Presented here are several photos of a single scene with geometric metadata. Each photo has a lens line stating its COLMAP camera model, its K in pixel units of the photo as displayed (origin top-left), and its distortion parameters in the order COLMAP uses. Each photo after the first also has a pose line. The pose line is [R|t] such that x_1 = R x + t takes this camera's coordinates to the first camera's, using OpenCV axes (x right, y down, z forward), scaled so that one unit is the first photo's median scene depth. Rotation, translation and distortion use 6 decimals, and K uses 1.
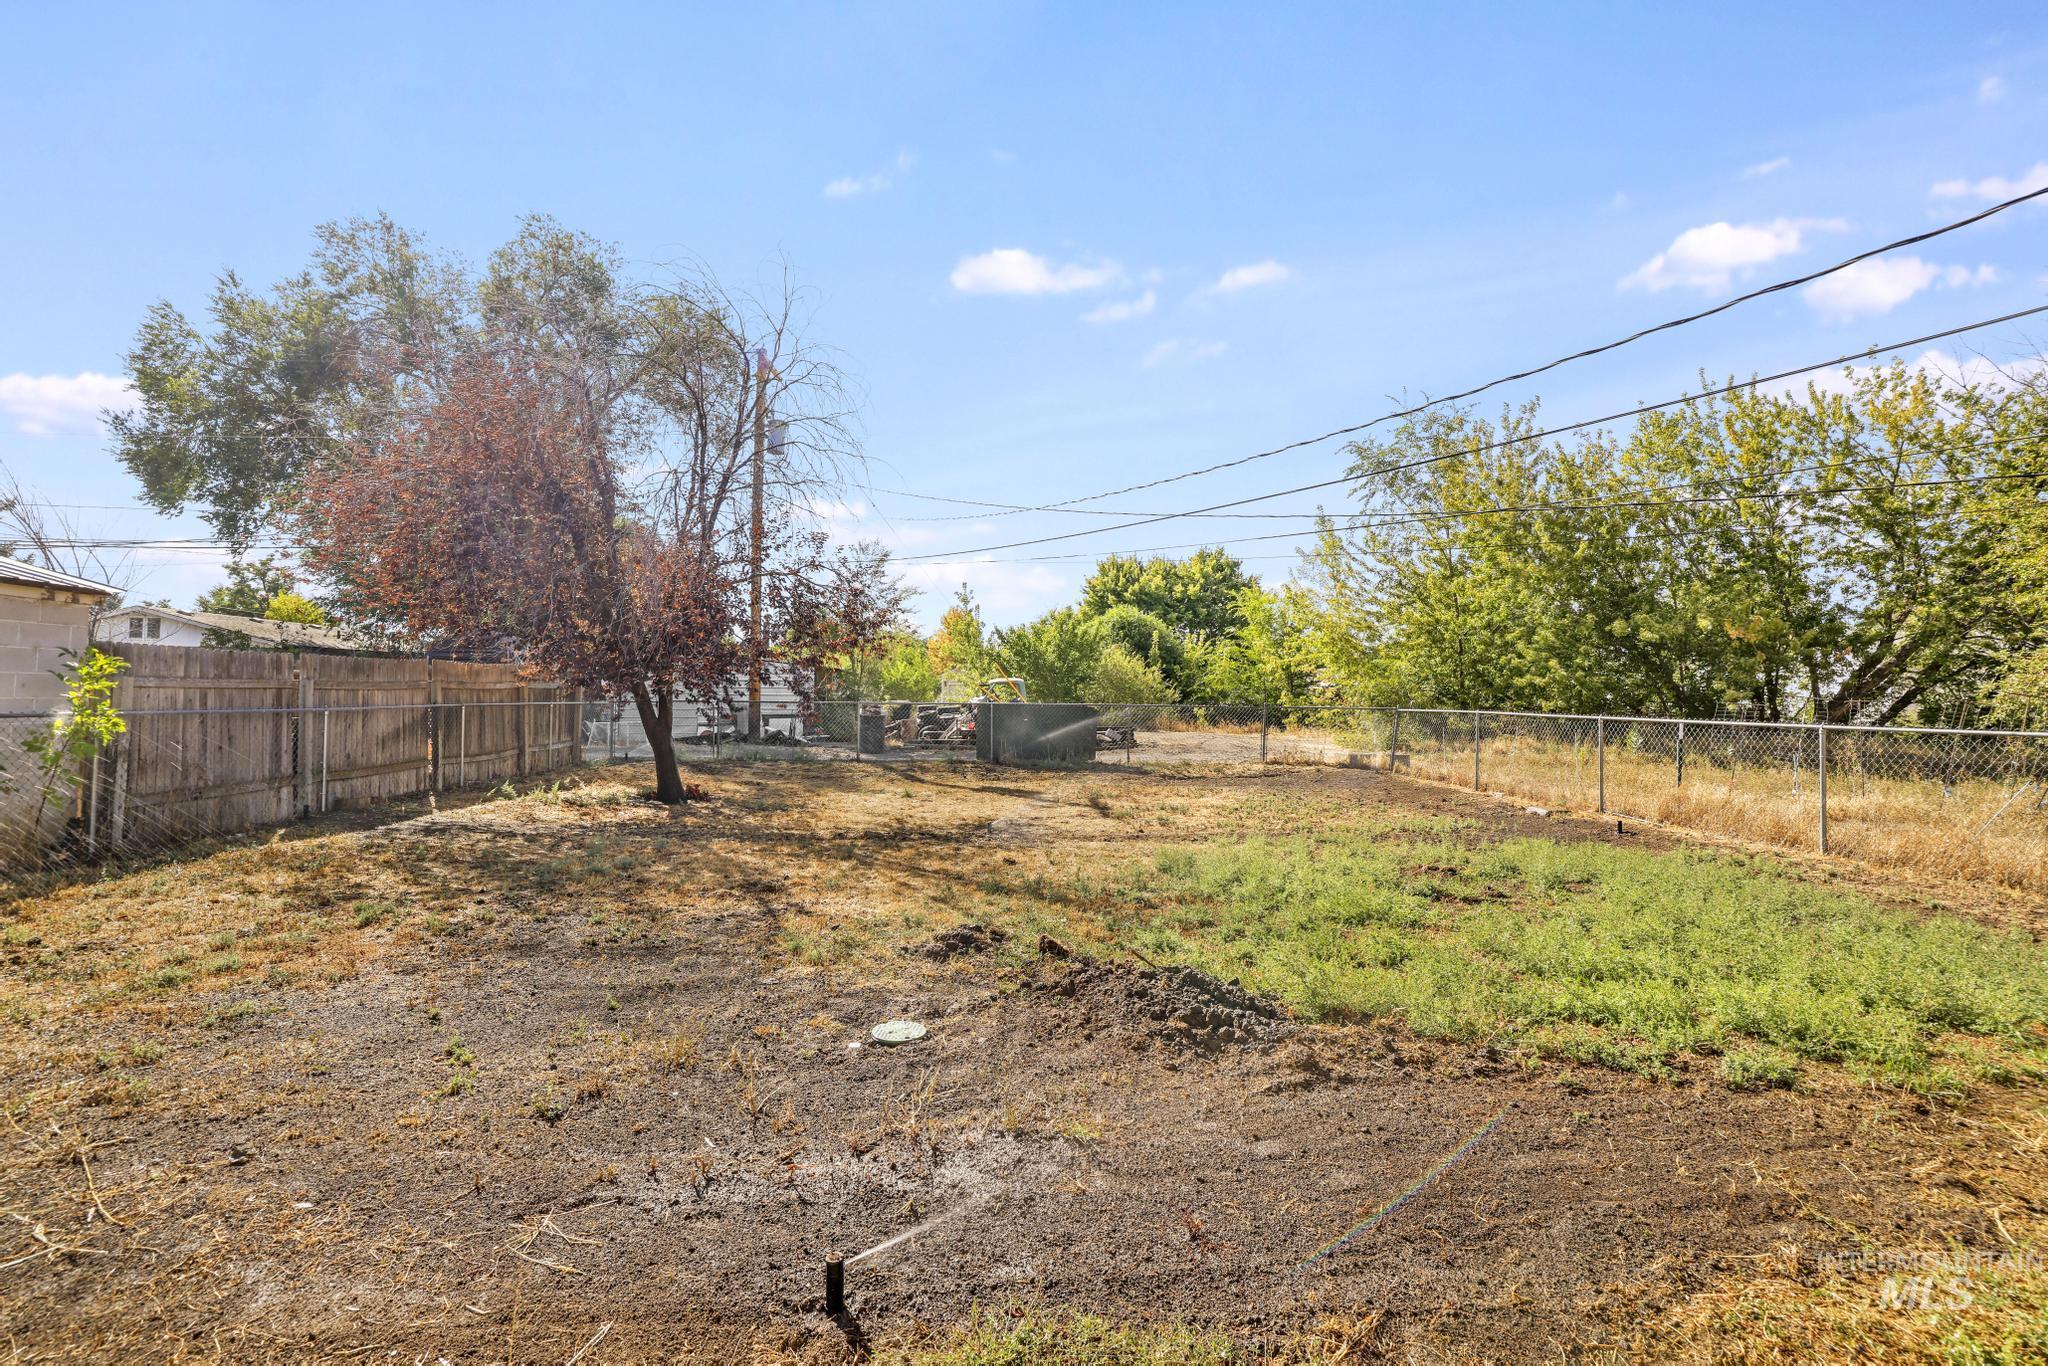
lens RADIAL K [[906.3, 0, 1005.6], [0, 906.3, 669.7], [0, 0, 1]] dist [-0.049355, 0.021481]
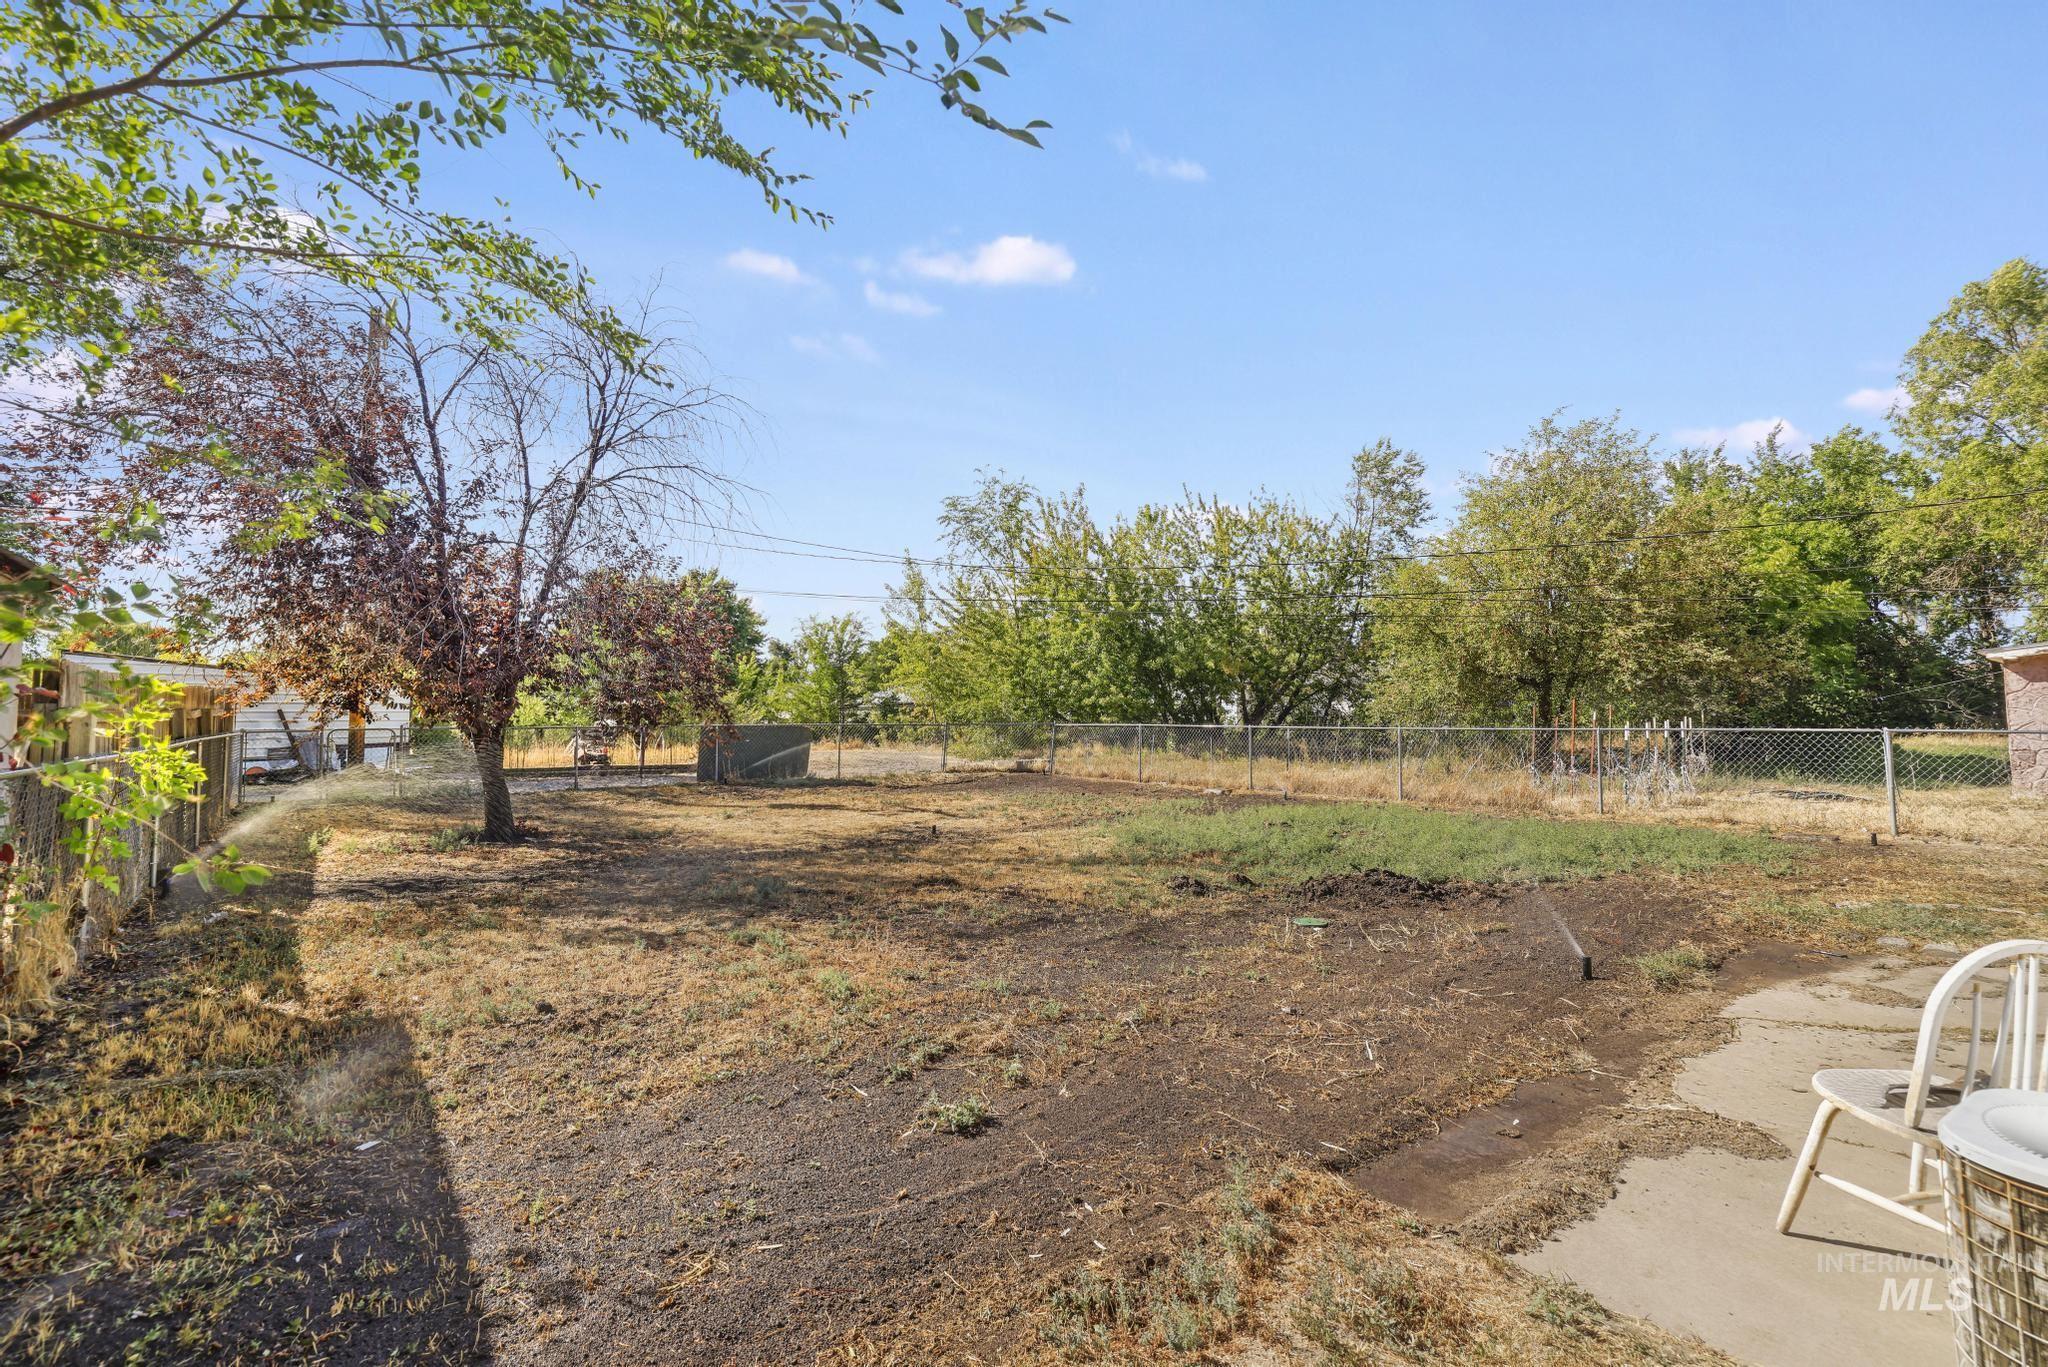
lens RADIAL K [[906.3, 0, 1005.6], [0, 906.3, 670.2], [0, 0, 1]] dist [-0.049355, 0.021481]
pose [[0.800207, 0.017858, 0.599458, -0.301441], [-0.004897, 0.999718, -0.023245, -0.000829], [-0.599704, 0.015665, 0.800069, 0.014339]]
